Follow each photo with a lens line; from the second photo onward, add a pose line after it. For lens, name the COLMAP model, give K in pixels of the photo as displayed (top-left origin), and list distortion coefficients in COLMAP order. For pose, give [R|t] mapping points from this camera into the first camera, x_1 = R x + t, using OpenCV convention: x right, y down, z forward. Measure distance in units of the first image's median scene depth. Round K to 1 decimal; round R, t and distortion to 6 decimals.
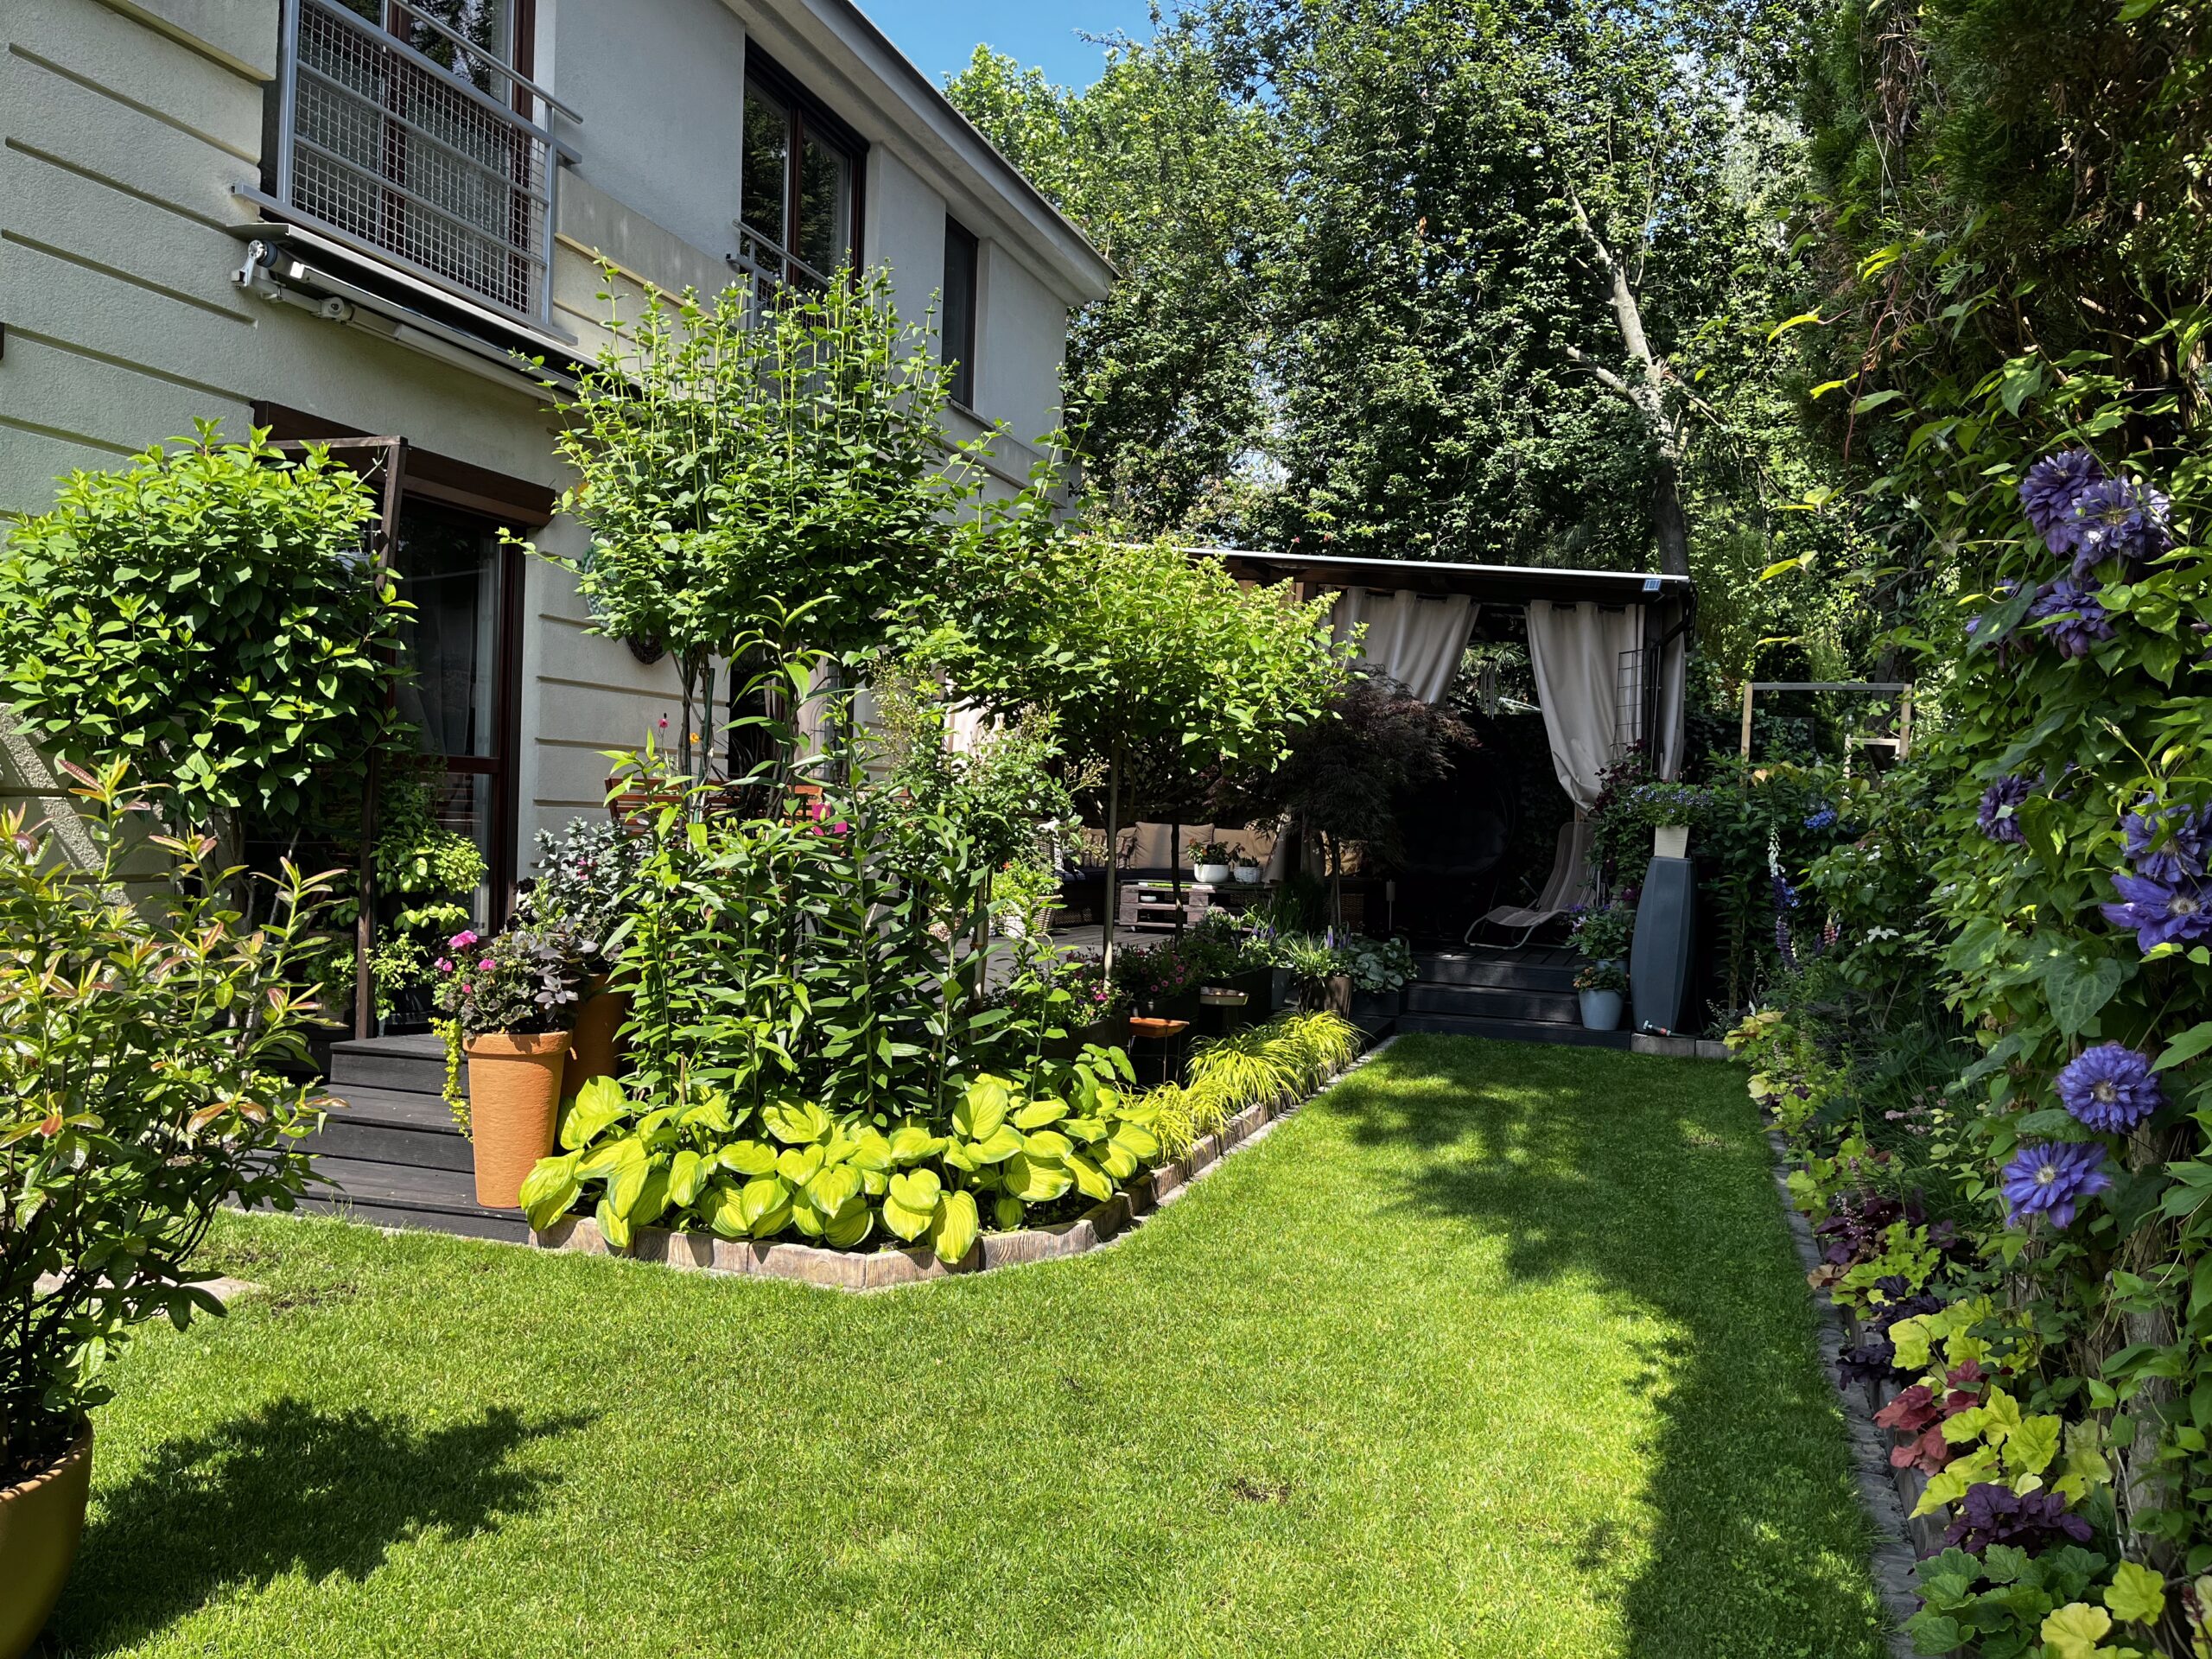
lens RADIAL K [[1660.4, 0, 1108.2], [0, 1660.4, 813.7], [0, 0, 1]] dist [0.082711, -0.115092]
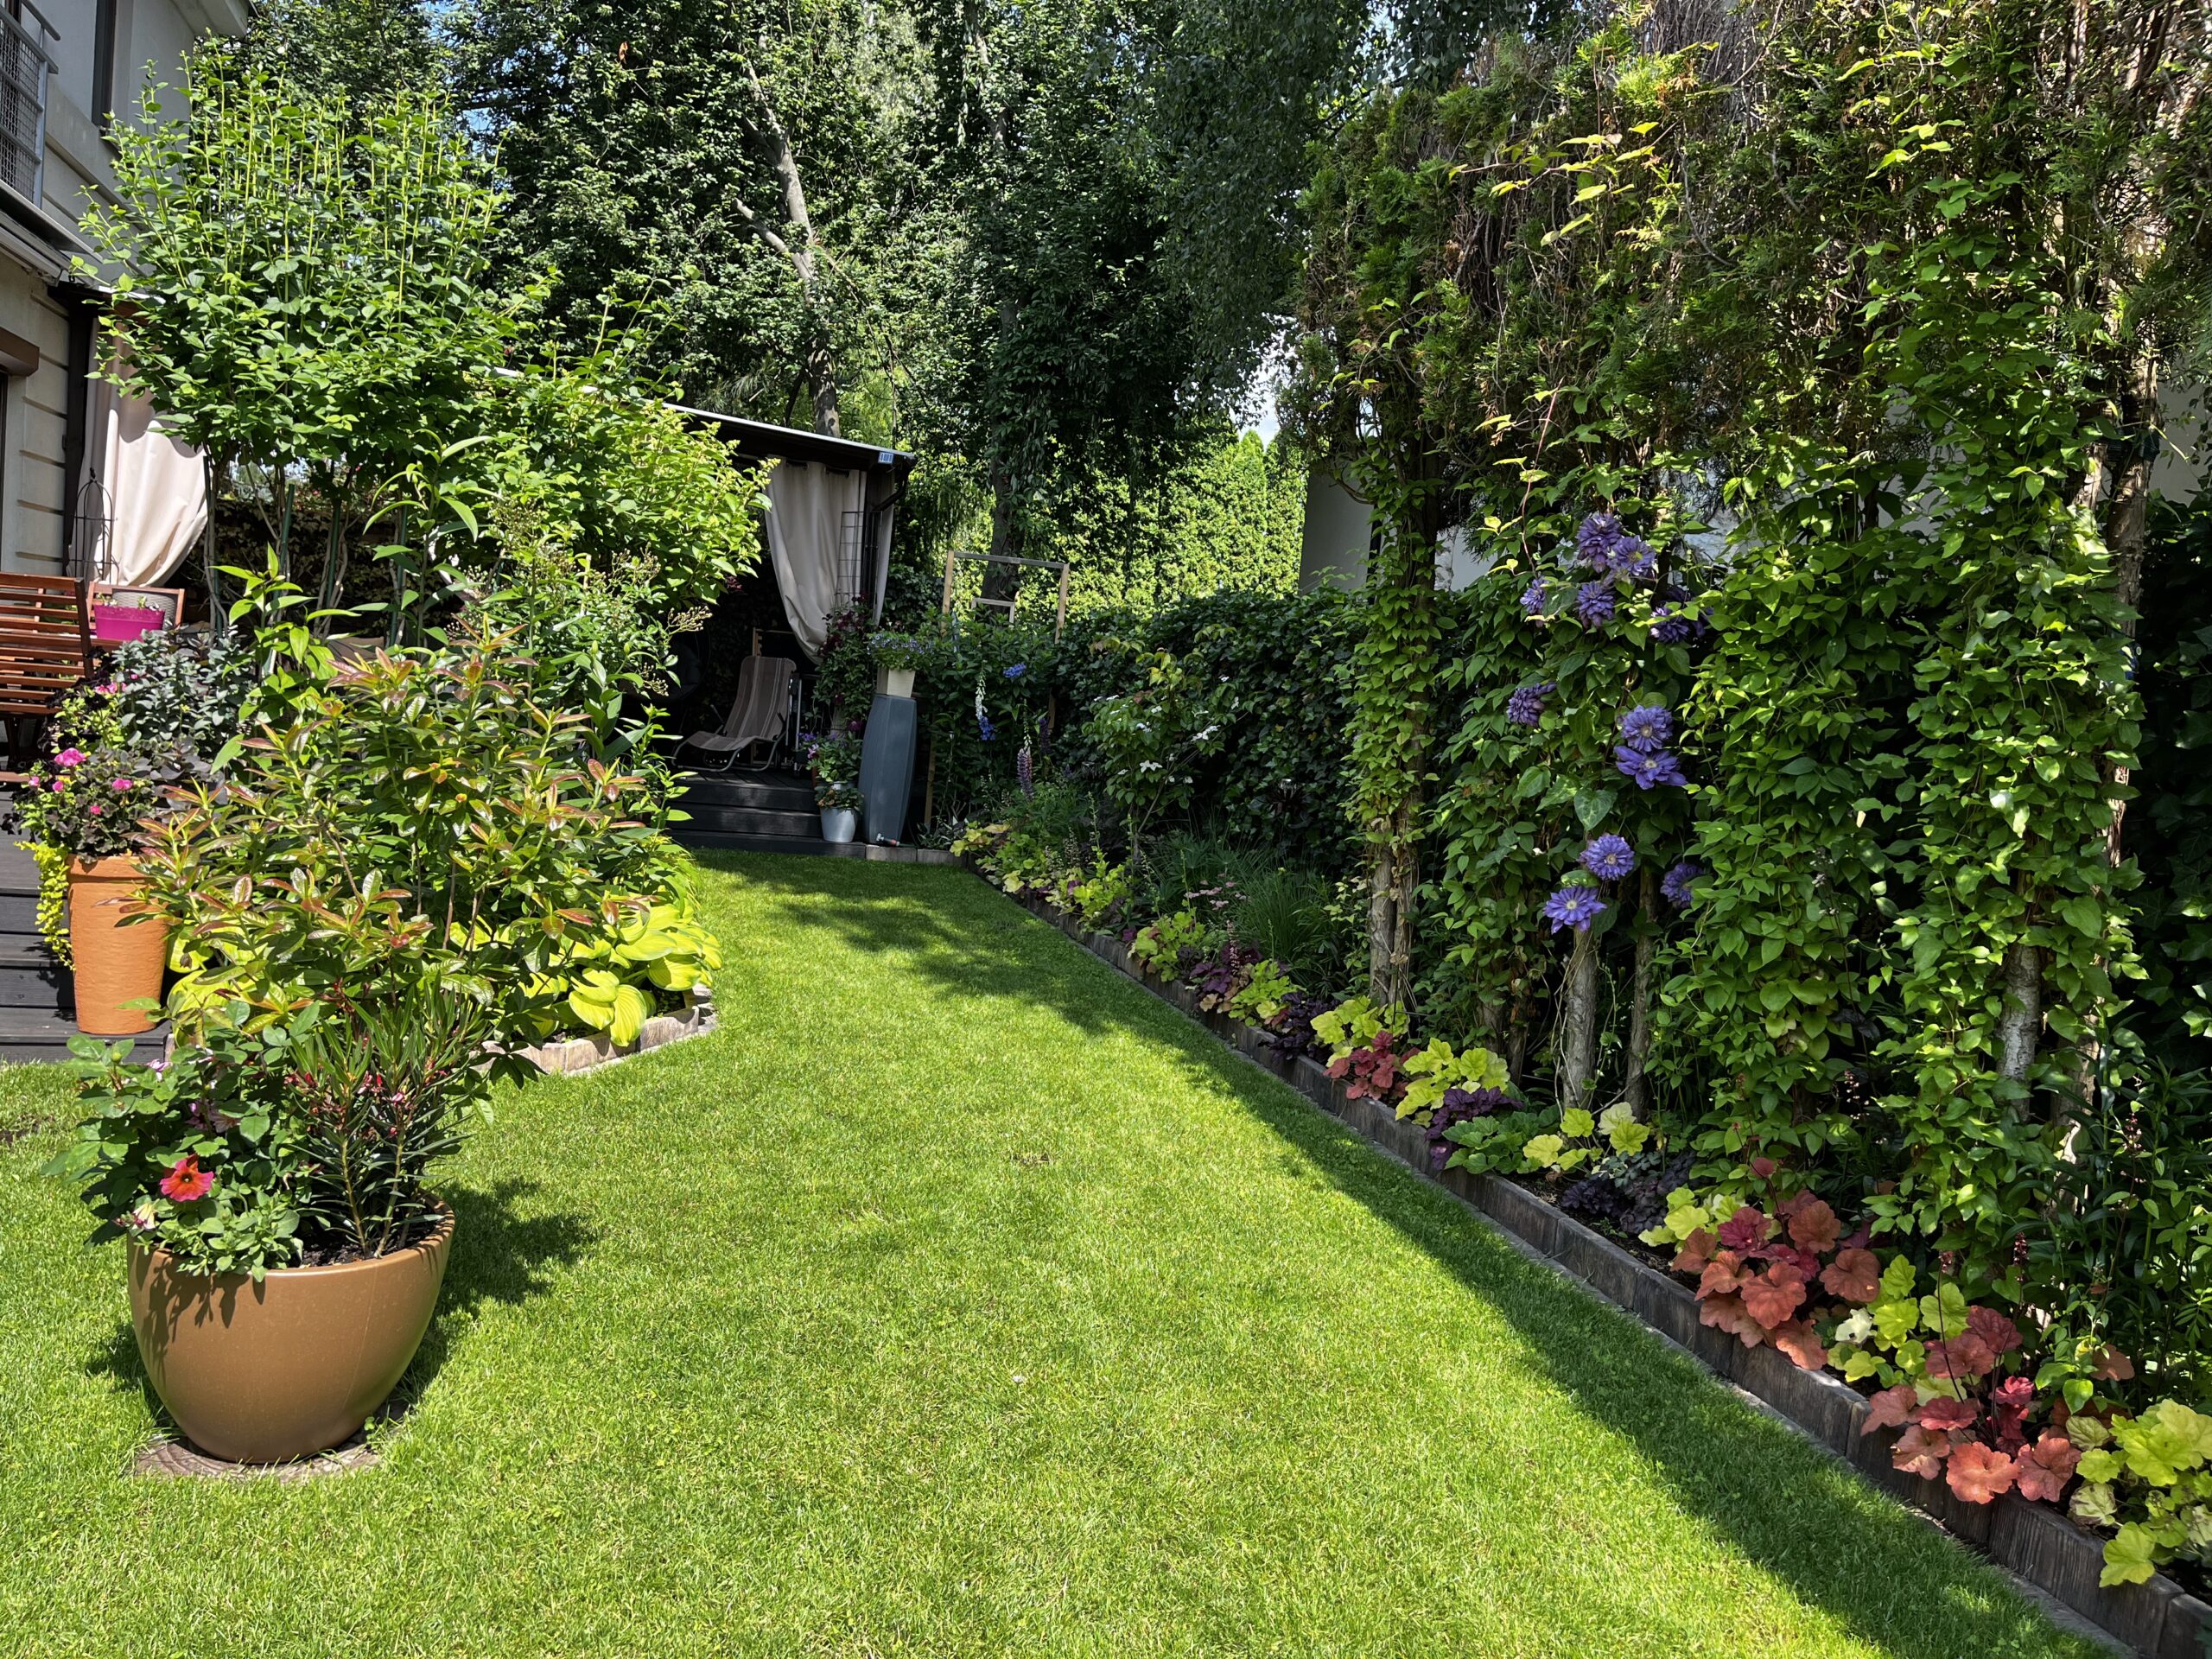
lens RADIAL K [[1660.4, 0, 1108.2], [0, 1660.4, 813.7], [0, 0, 1]] dist [0.082711, -0.115092]
pose [[0.820640, -0.004246, 0.571430, -0.484403], [-0.057671, 0.994251, 0.090211, -0.013398], [-0.568528, -0.106986, 0.815677, -0.113337]]
